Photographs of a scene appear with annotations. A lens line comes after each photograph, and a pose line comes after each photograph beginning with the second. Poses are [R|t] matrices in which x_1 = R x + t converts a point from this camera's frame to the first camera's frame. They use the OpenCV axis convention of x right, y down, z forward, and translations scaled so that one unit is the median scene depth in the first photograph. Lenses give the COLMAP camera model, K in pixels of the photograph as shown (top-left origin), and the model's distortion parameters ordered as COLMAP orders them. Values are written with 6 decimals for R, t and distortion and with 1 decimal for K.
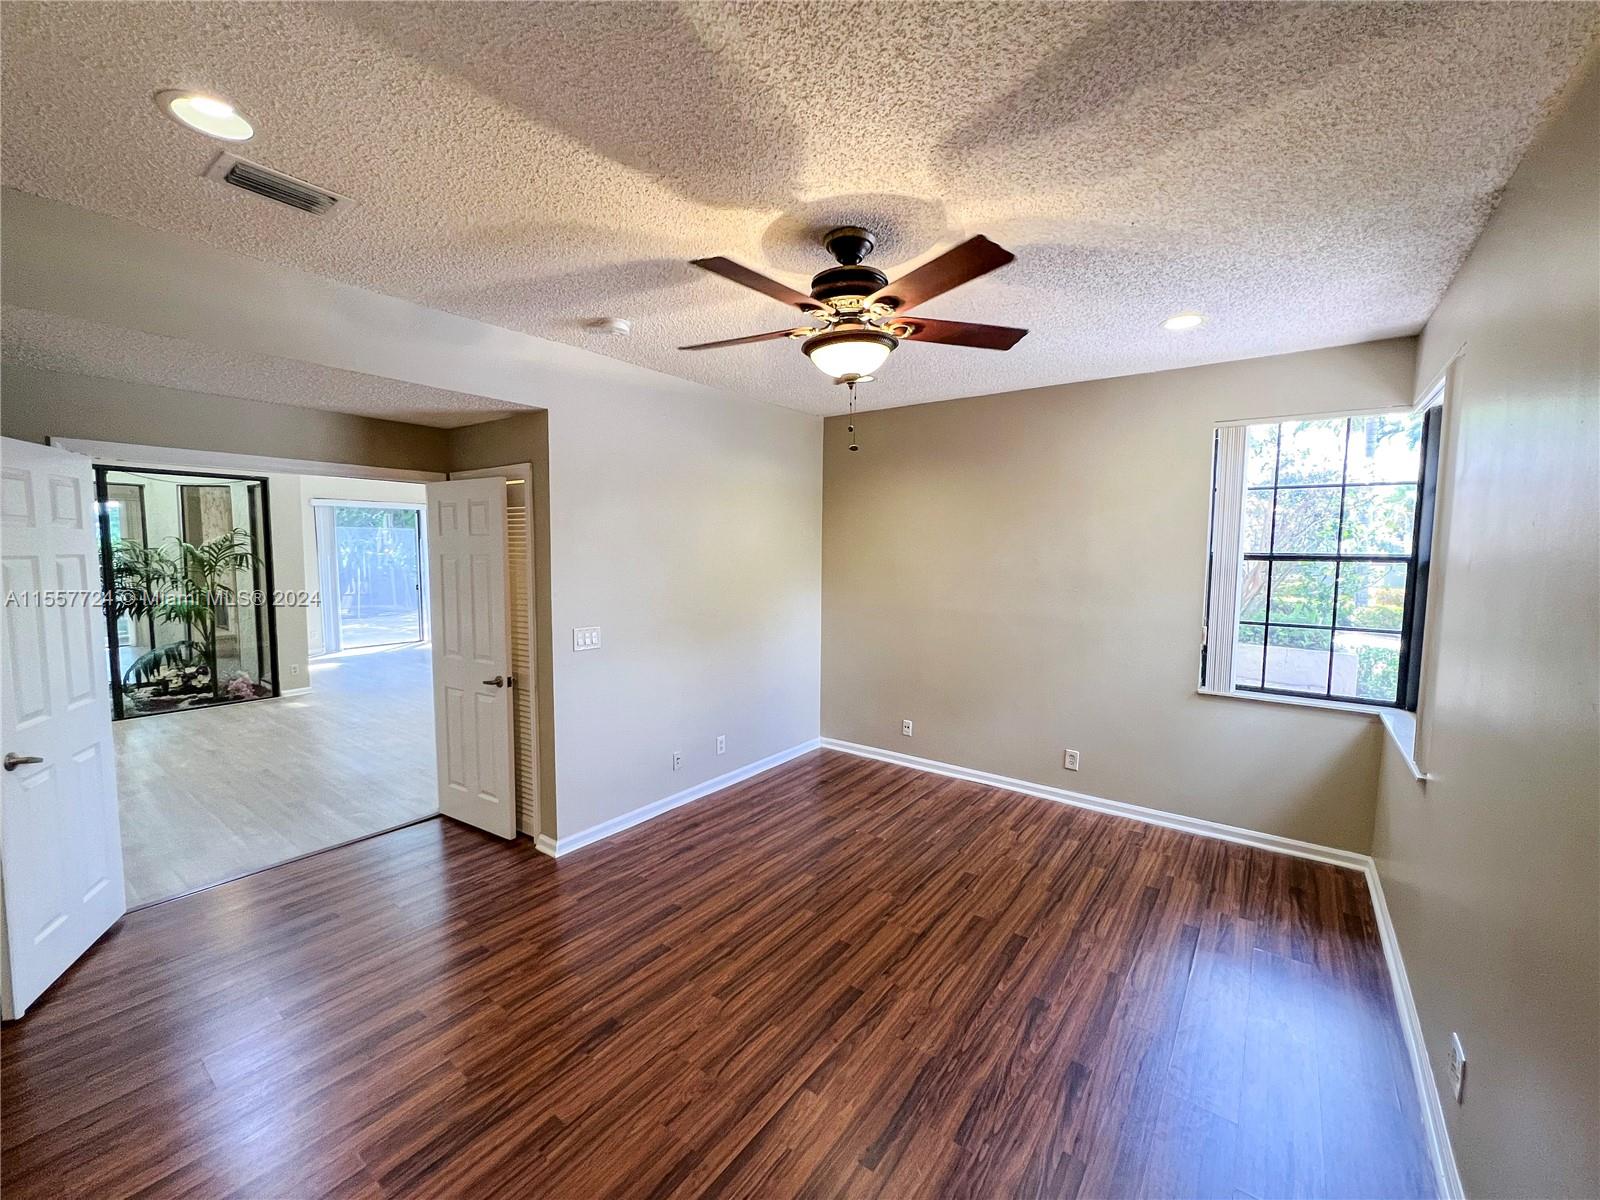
lens RADIAL K [[644.2, 0, 801.9], [0, 644.2, 597.1], [0, 0, 1]] dist [-0.002191, 0.000863]
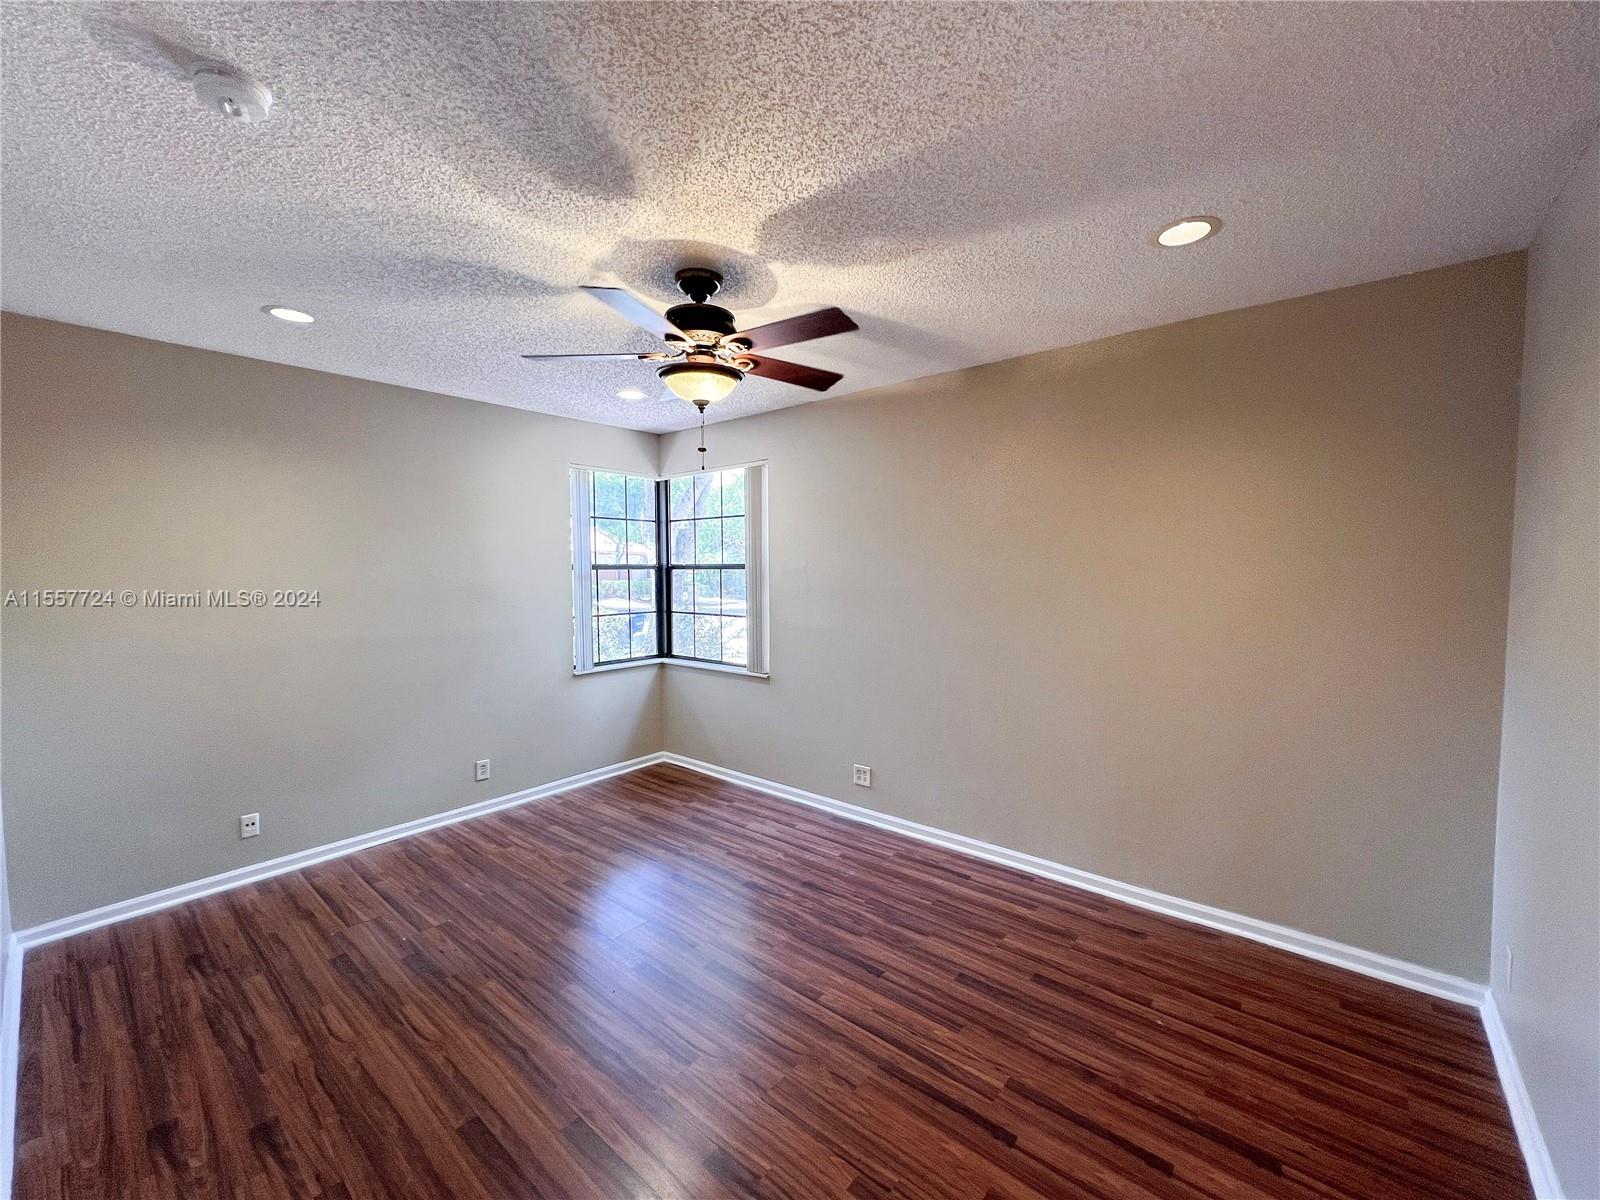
lens RADIAL K [[644.2, 0, 801.4], [0, 644.2, 603.1], [0, 0, 1]] dist [-0.002191, 0.000863]
pose [[0.056648, -0.066208, 0.996196, -0.611691], [0.082475, 0.994699, 0.061419, -0.032964], [-0.994982, 0.078682, 0.061808, 0.470935]]
